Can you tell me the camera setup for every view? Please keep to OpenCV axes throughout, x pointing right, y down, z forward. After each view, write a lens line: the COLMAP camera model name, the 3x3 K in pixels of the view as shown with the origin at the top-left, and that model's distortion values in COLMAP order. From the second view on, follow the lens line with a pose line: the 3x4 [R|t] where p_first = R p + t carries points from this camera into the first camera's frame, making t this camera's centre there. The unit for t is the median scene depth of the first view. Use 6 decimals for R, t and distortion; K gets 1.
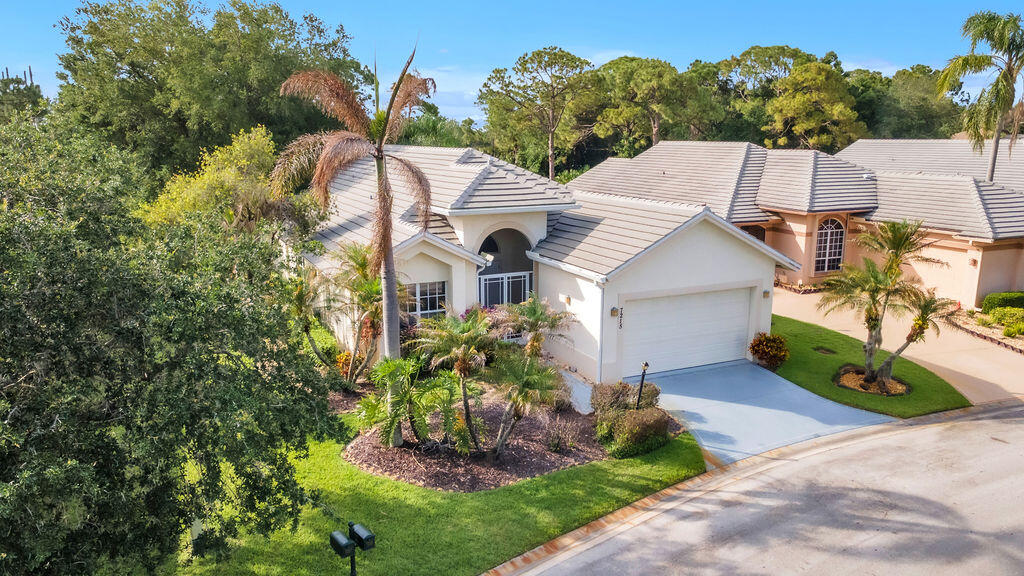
lens RADIAL K [[747.0, 0, 507.5], [0, 747.0, 293.3], [0, 0, 1]] dist [0.030849, 0.016582]
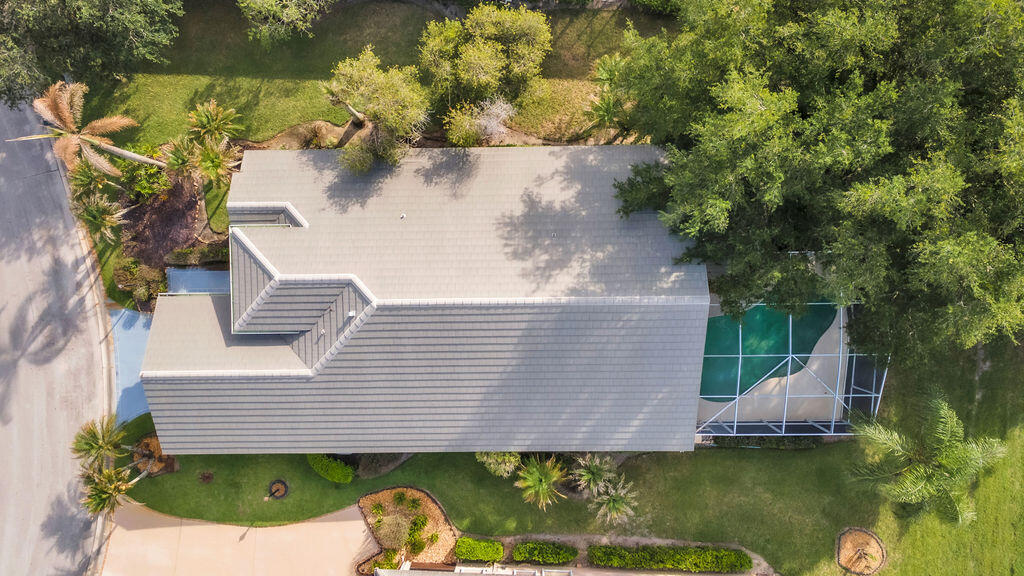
lens RADIAL K [[747.0, 0, 515.9], [0, 747.0, 287.7], [0, 0, 1]] dist [0.030849, 0.016582]
pose [[-0.417647, 0.908514, 0.013158, -0.237929], [-0.184543, -0.098997, 0.977826, -1.777703], [0.889671, 0.405958, 0.209005, 1.324853]]
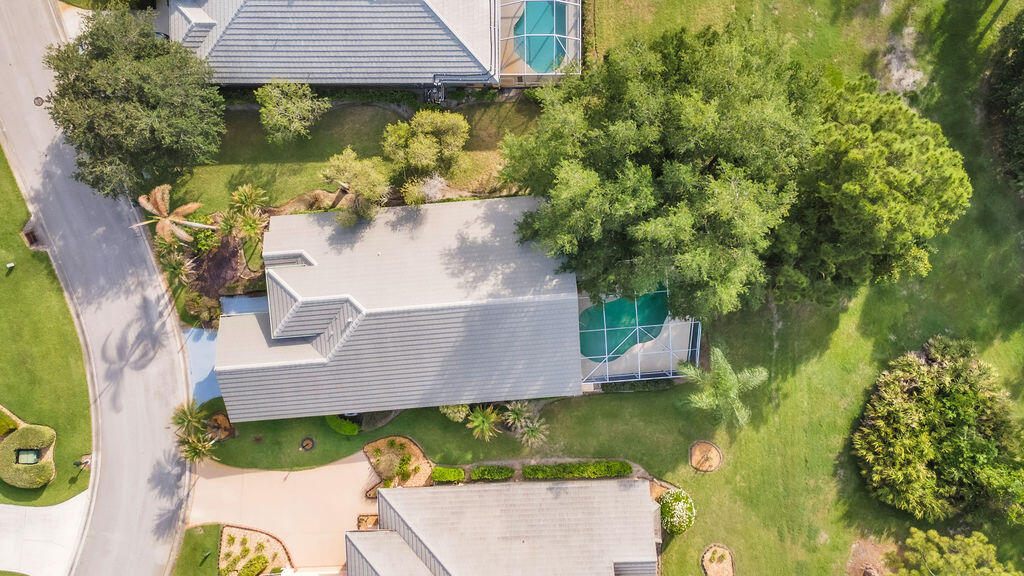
lens RADIAL K [[747.0, 0, 511.0], [0, 747.0, 288.0], [0, 0, 1]] dist [0.030849, 0.016582]
pose [[-0.353059, 0.935477, 0.015228, -0.337810], [-0.194882, -0.089450, 0.976739, -2.611362], [0.915080, 0.341879, 0.213889, 1.292852]]
